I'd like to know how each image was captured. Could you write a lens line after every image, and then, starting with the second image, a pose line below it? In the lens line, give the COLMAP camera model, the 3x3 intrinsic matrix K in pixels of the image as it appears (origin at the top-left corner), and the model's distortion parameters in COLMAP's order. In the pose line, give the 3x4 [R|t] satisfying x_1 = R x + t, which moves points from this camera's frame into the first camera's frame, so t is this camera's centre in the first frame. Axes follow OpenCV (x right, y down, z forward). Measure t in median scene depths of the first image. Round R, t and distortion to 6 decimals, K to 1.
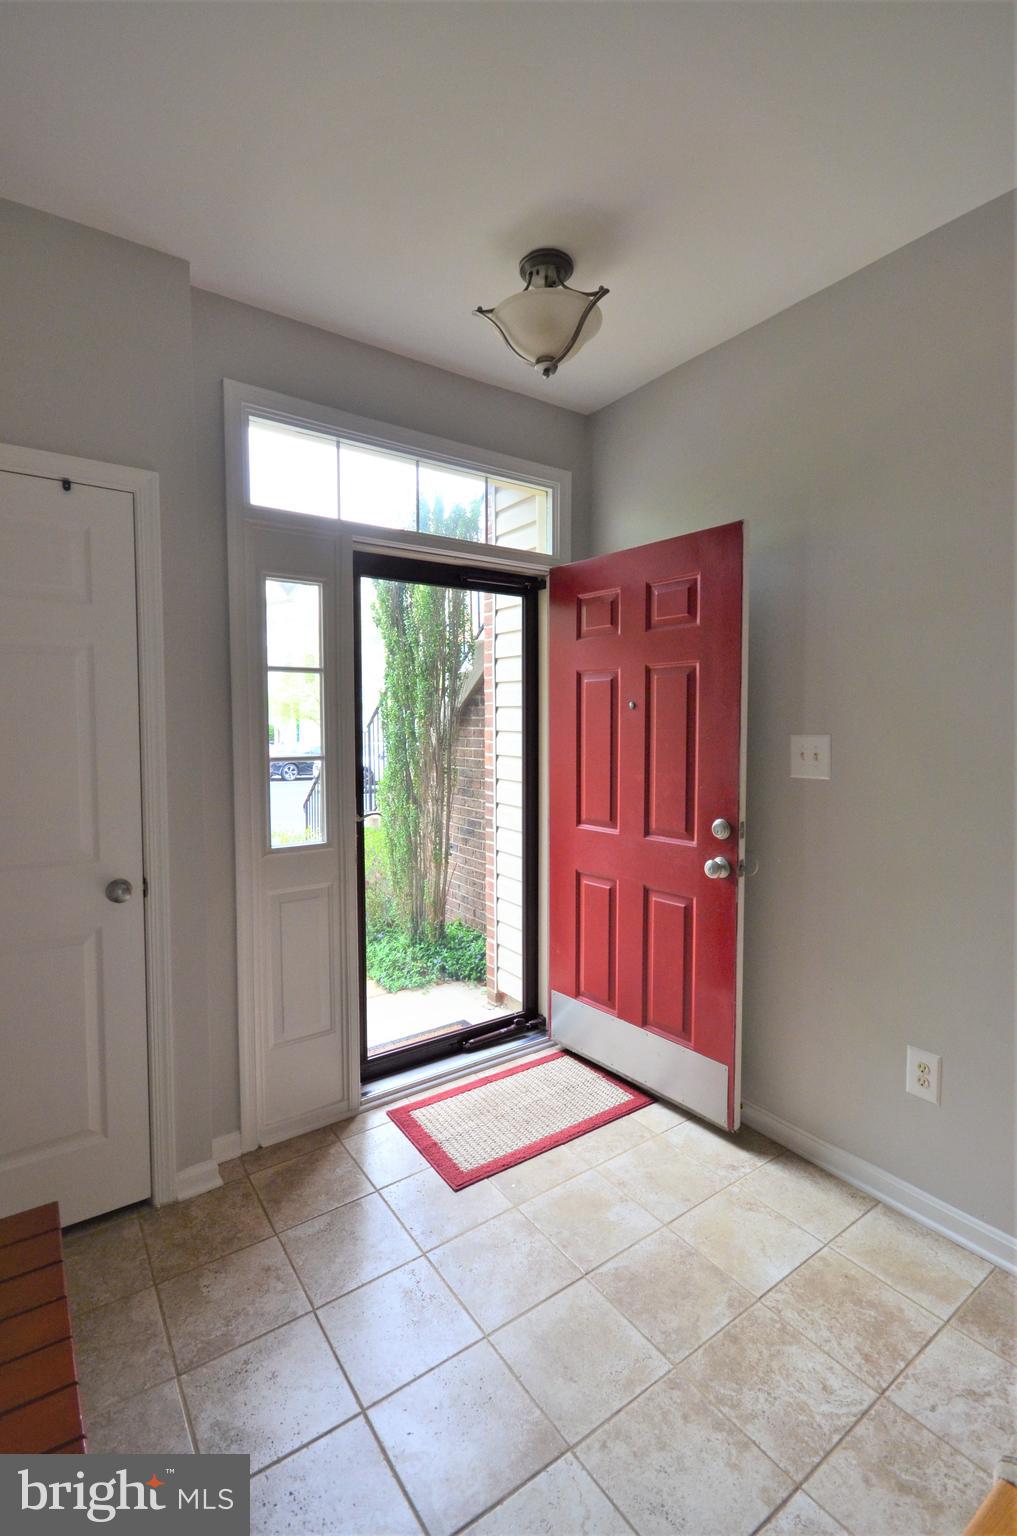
lens RADIAL K [[688.9, 0, 501.3], [0, 688.9, 760.3], [0, 0, 1]] dist [-0.000864, -0.006657]
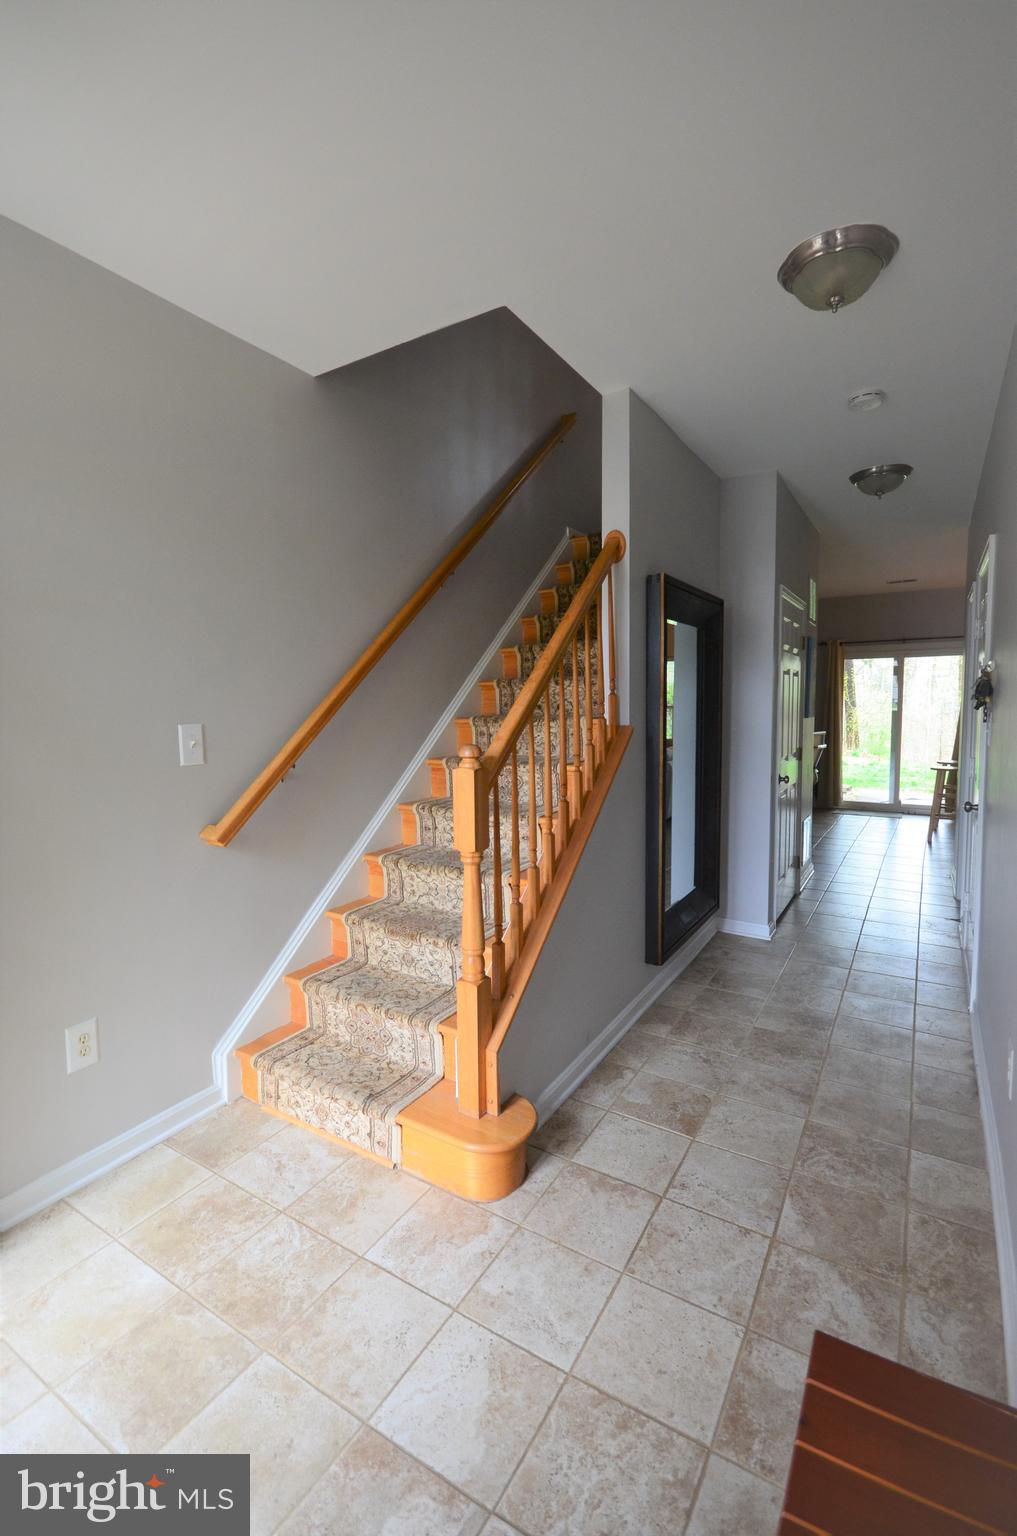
lens RADIAL K [[688.9, 0, 504.6], [0, 688.9, 764.0], [0, 0, 1]] dist [-0.000864, -0.006657]
pose [[-0.390507, -0.080208, 0.917099, -0.744747], [0.069470, 0.990789, 0.116233, -0.068538], [-0.917975, 0.109101, -0.381338, 0.964254]]
